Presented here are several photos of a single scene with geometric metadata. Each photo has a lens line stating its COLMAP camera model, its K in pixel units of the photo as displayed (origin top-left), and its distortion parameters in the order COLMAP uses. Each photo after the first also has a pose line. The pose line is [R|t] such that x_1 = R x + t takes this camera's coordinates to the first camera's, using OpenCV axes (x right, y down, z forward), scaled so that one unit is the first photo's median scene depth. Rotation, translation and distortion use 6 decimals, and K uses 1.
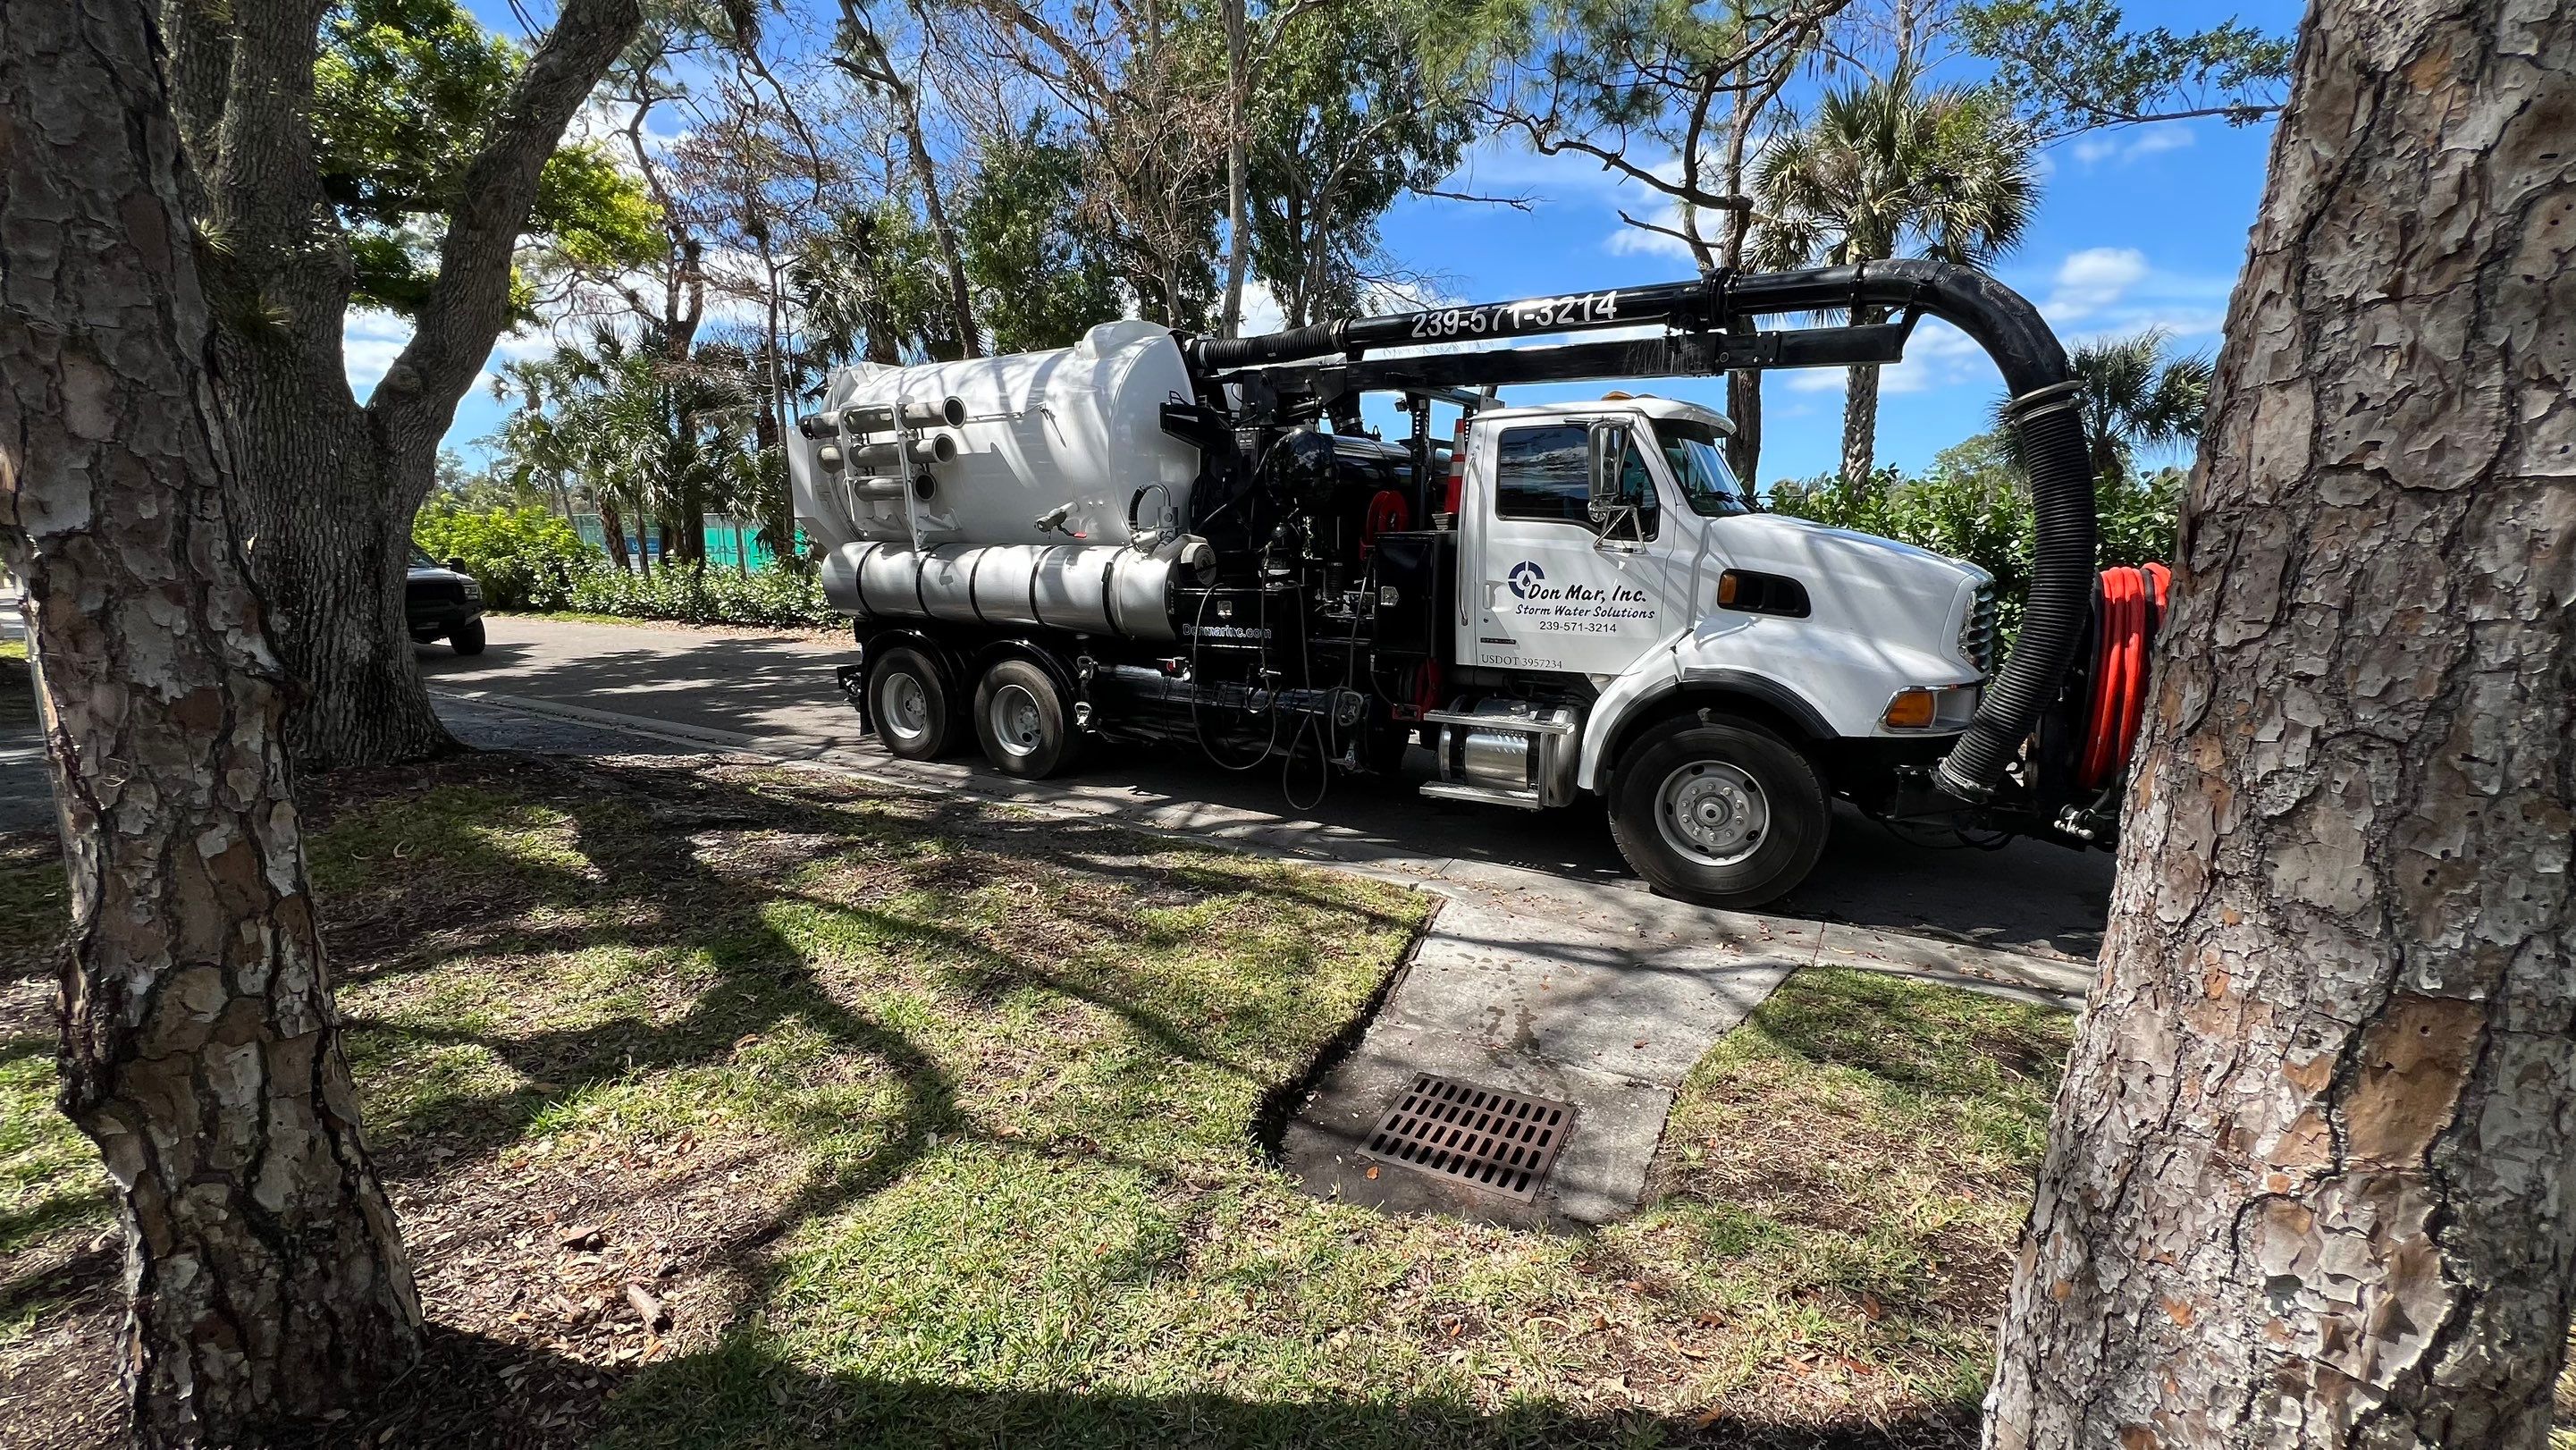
lens RADIAL K [[1027.6, 0, 1282.1], [0, 1027.6, 716.4], [0, 0, 1]] dist [-0.006505, -0.000422]
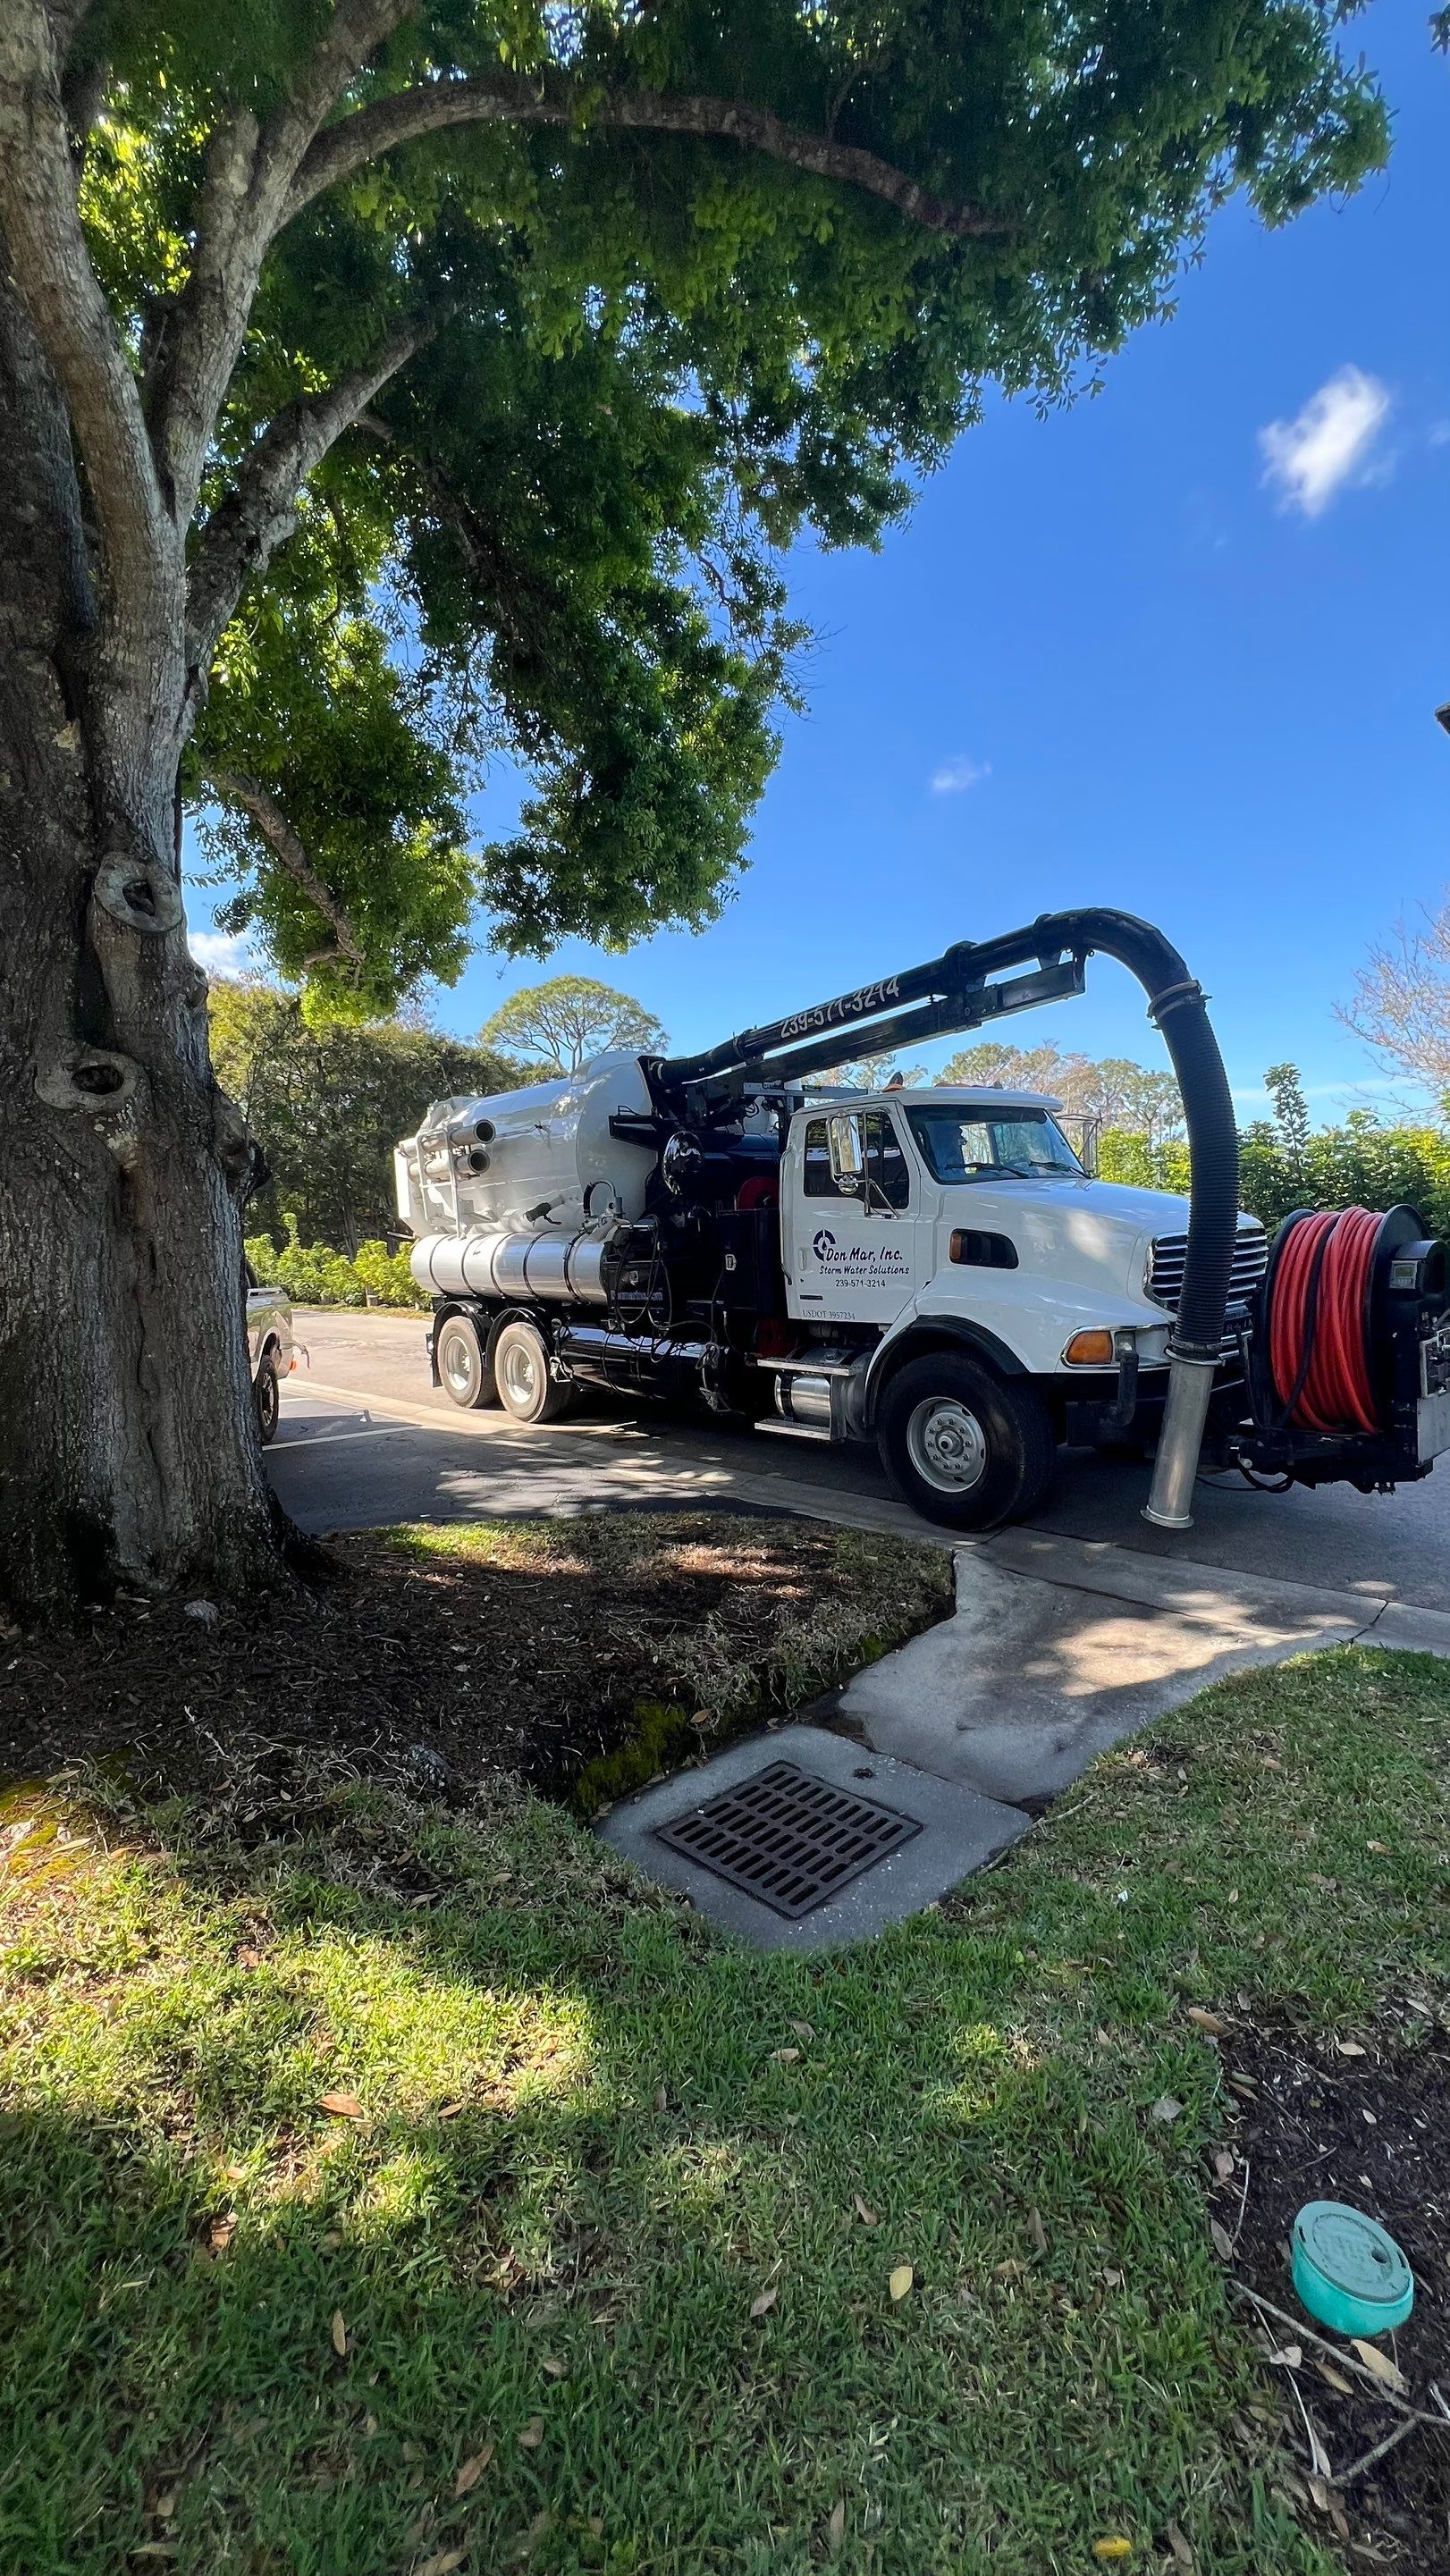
lens RADIAL K [[1027.6, 0, 730.2], [0, 1027.6, 1275.0], [0, 0, 1]] dist [-0.006505, -0.000422]
pose [[0.957805, -0.026046, -0.286238, 0.465982], [-0.009388, 0.992519, -0.121727, 0.044614], [0.287267, 0.119278, 0.950395, -0.142307]]
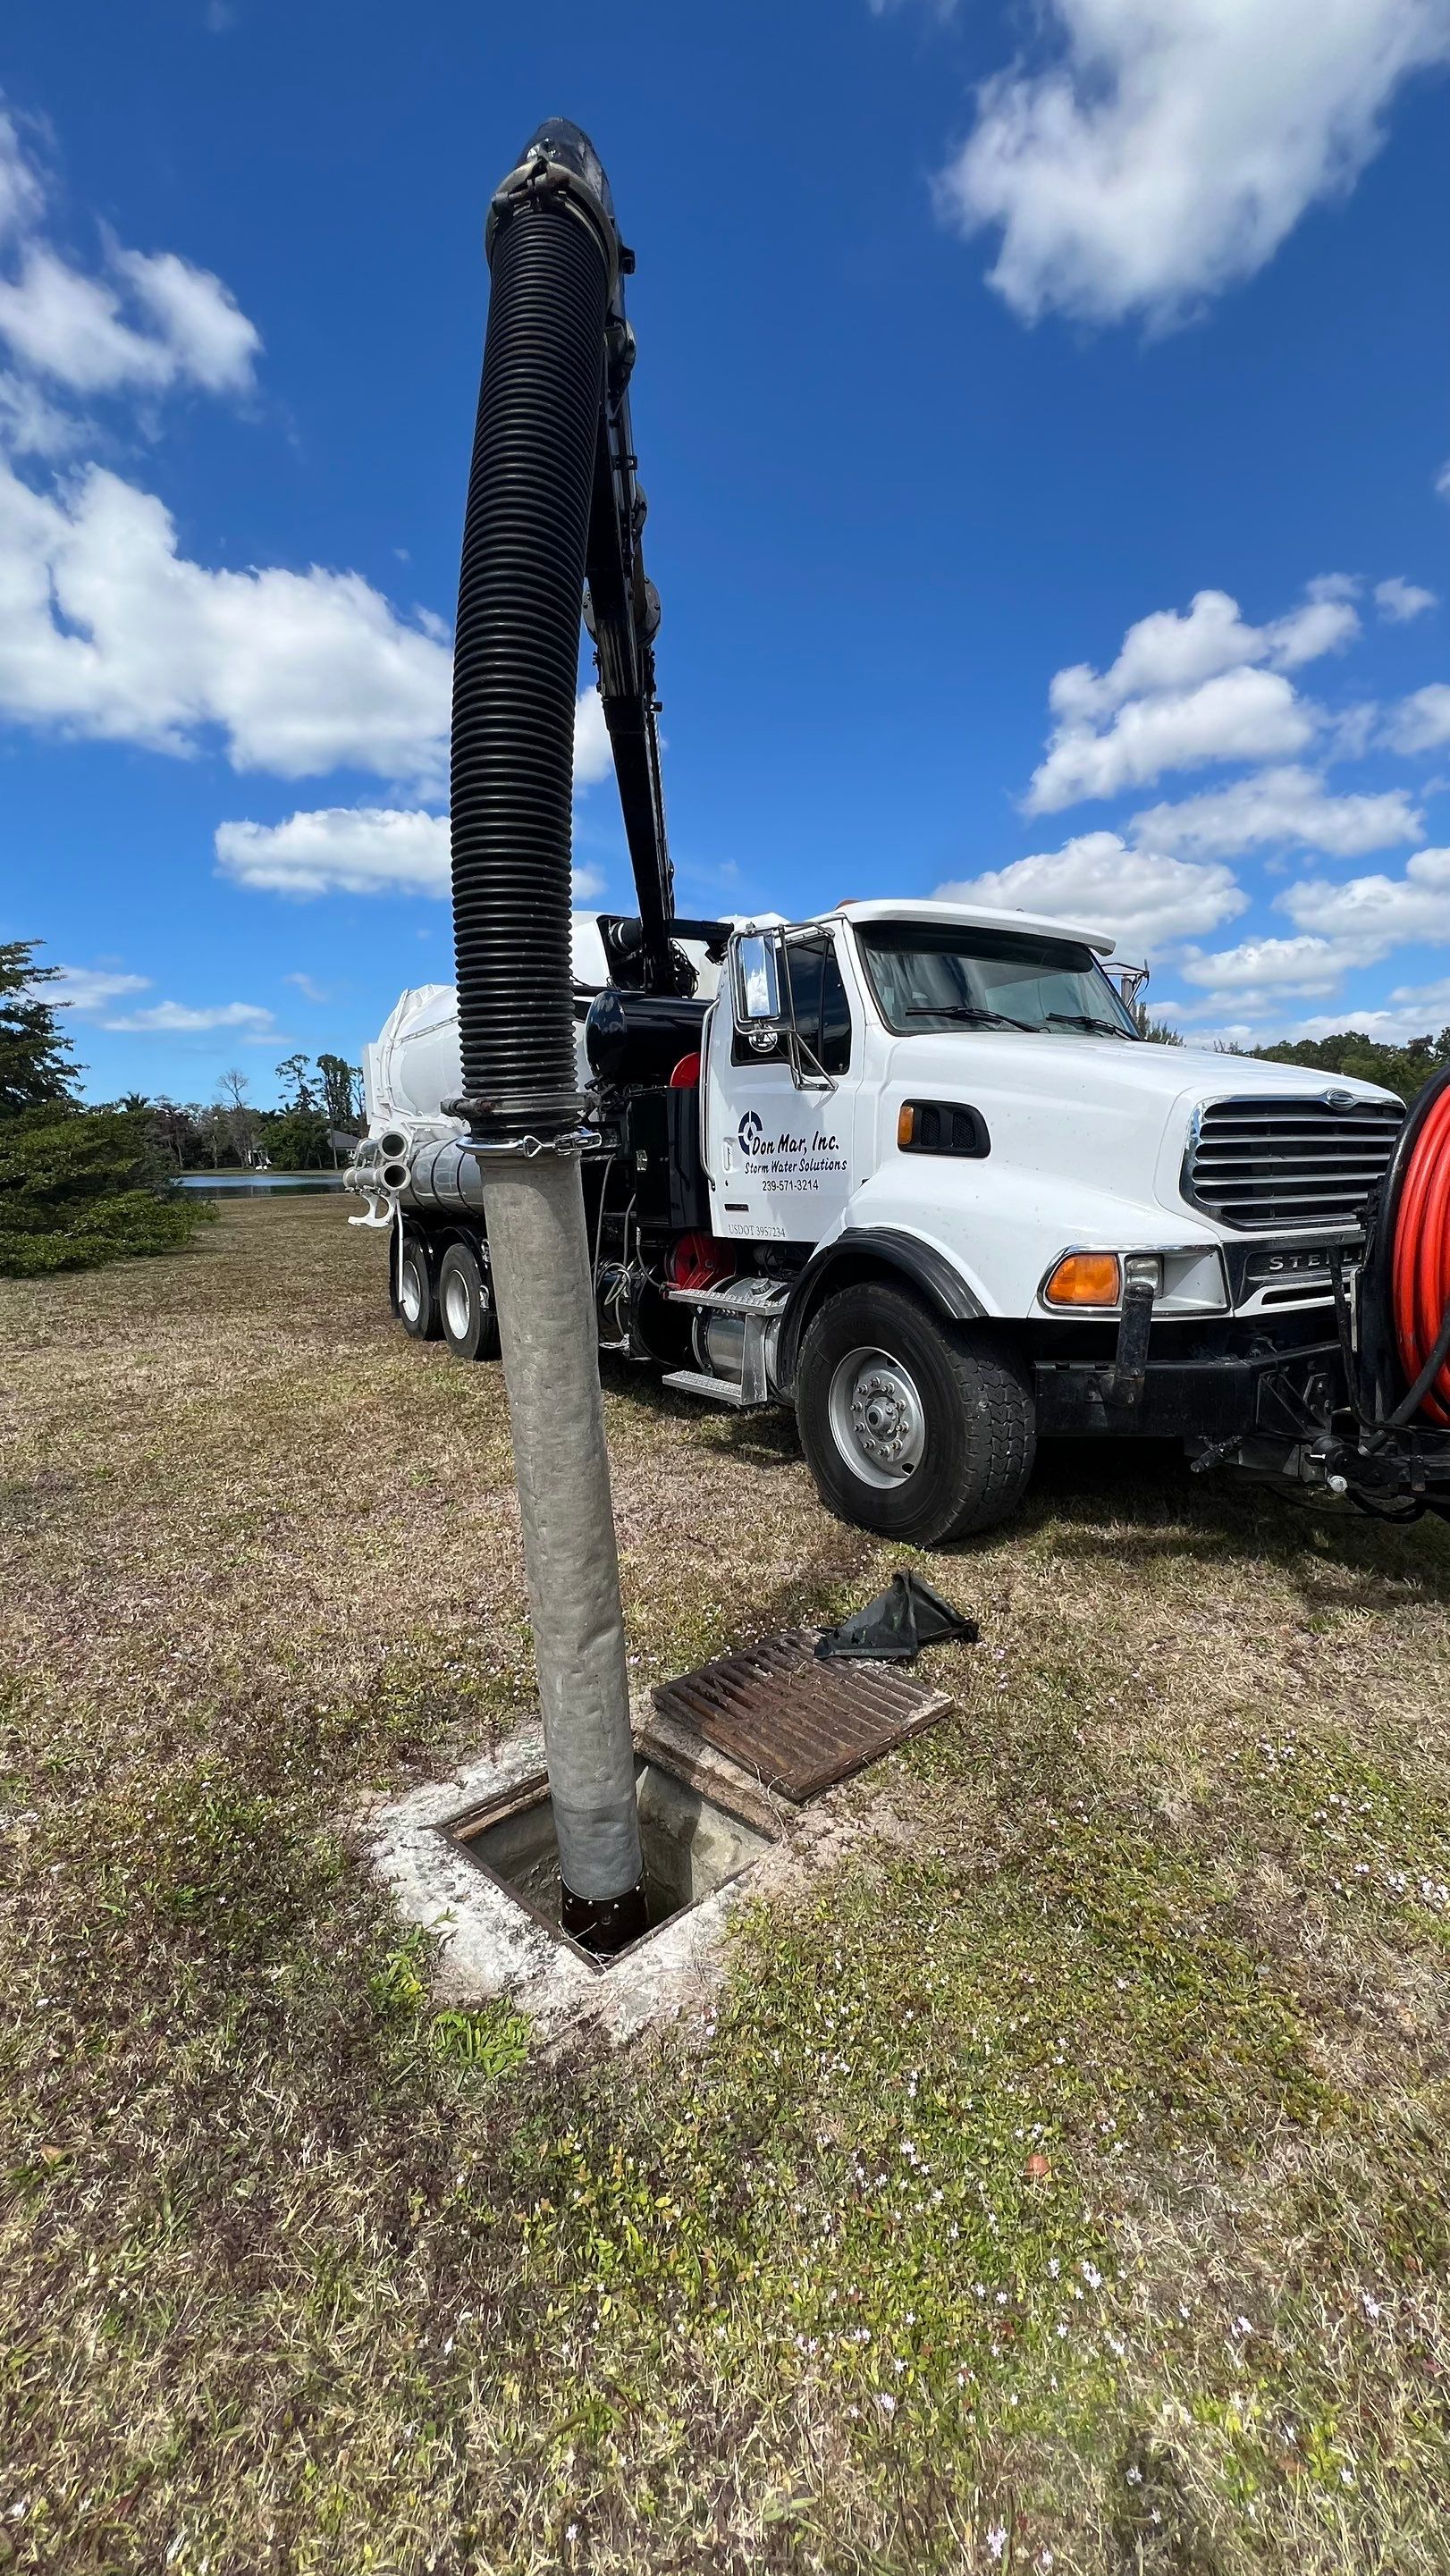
lens RADIAL K [[1027.6, 0, 715.6], [0, 1027.6, 1289.1], [0, 0, 1]] dist [-0.006505, -0.000422]
pose [[0.909586, 0.028786, -0.414518, 0.560744], [-0.057160, 0.996782, -0.056206, 0.043573], [0.411566, 0.074818, 0.908304, 0.229612]]
